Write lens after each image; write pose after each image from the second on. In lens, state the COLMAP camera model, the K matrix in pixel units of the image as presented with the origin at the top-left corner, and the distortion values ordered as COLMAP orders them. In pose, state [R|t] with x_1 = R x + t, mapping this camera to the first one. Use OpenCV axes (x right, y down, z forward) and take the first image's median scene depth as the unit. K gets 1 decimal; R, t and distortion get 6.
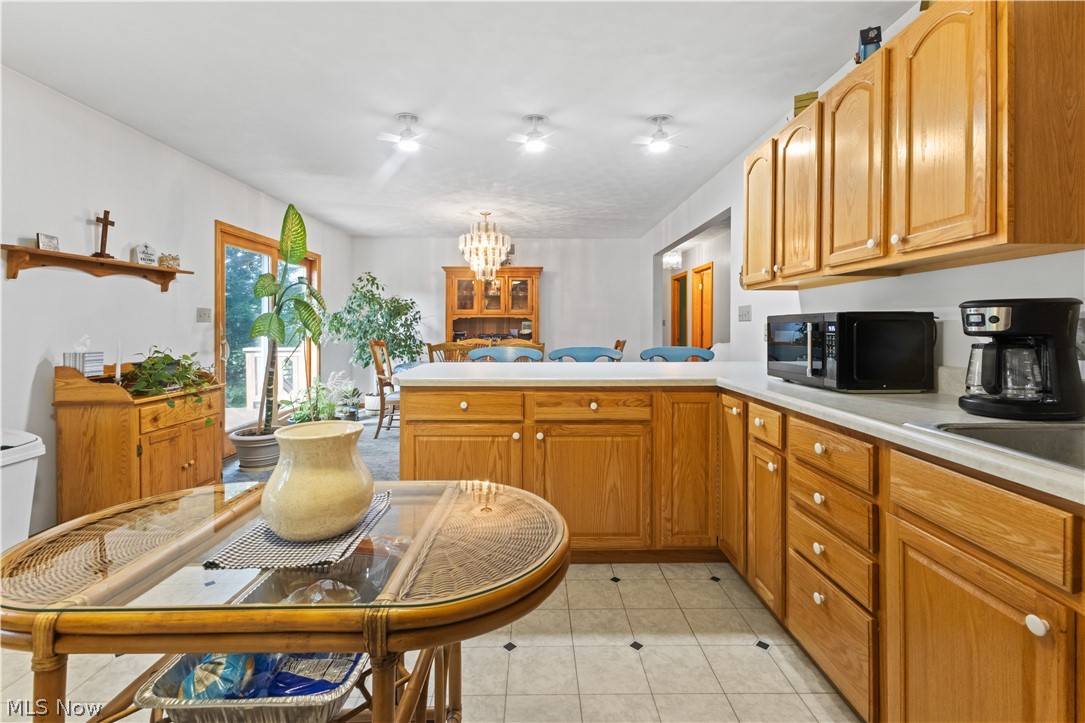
lens RADIAL K [[476.5, 0, 546.3], [0, 476.5, 324.5], [0, 0, 1]] dist [0.009440, -0.001201]
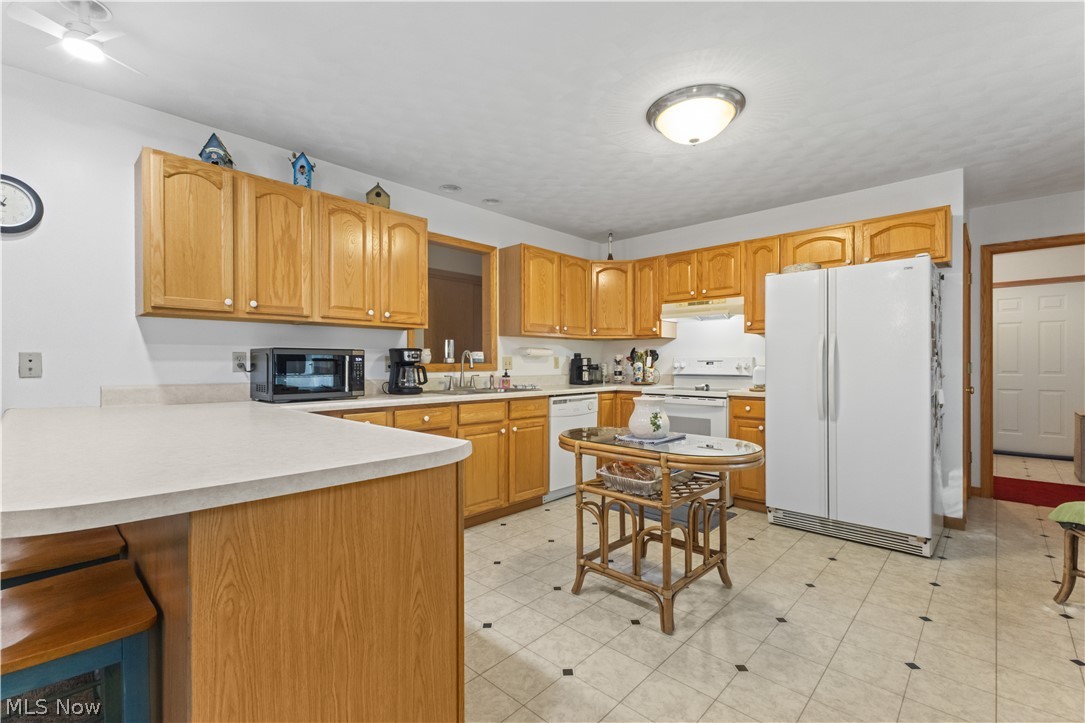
lens RADIAL K [[476.5, 0, 547.5], [0, 476.5, 359.9], [0, 0, 1]] dist [0.009440, -0.001201]
pose [[-0.719076, 0.004099, 0.694919, -0.771310], [-0.004175, 0.999939, -0.010218, 0.018413], [-0.694919, -0.010249, -0.719015, 1.347287]]
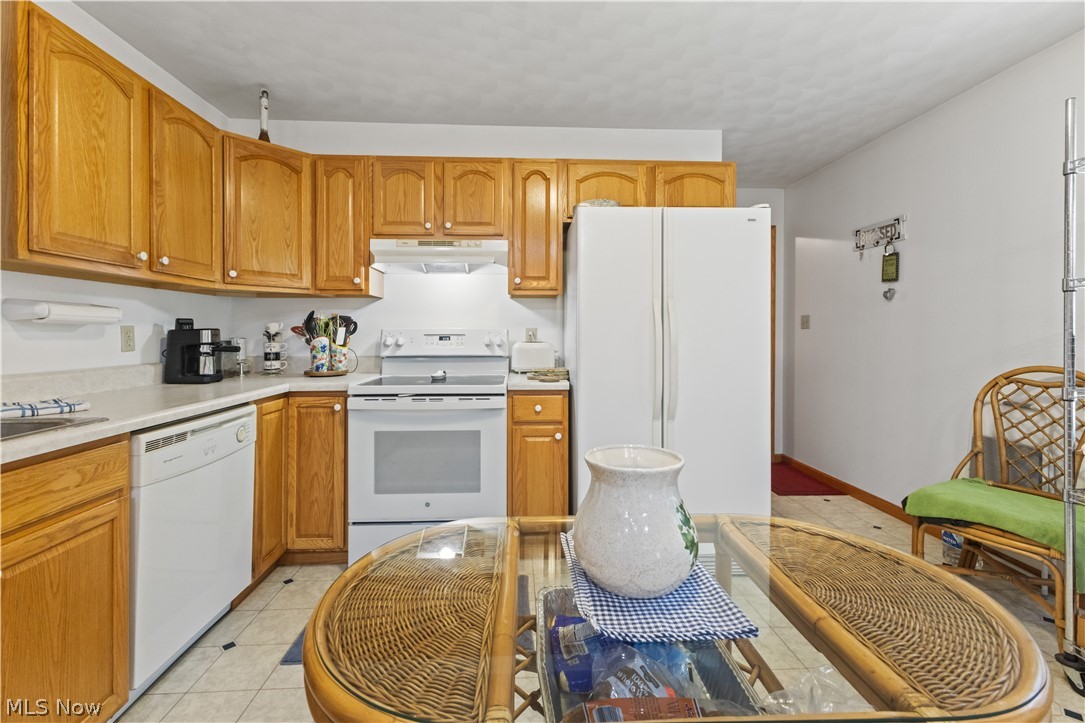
lens RADIAL K [[476.5, 0, 544.5], [0, 476.5, 334.1], [0, 0, 1]] dist [0.009440, -0.001201]
pose [[-0.999420, -0.000418, -0.034055, -0.117077], [-0.000255, 0.999989, -0.004783, 0.004496], [0.034056, -0.004771, -0.999409, 0.771920]]
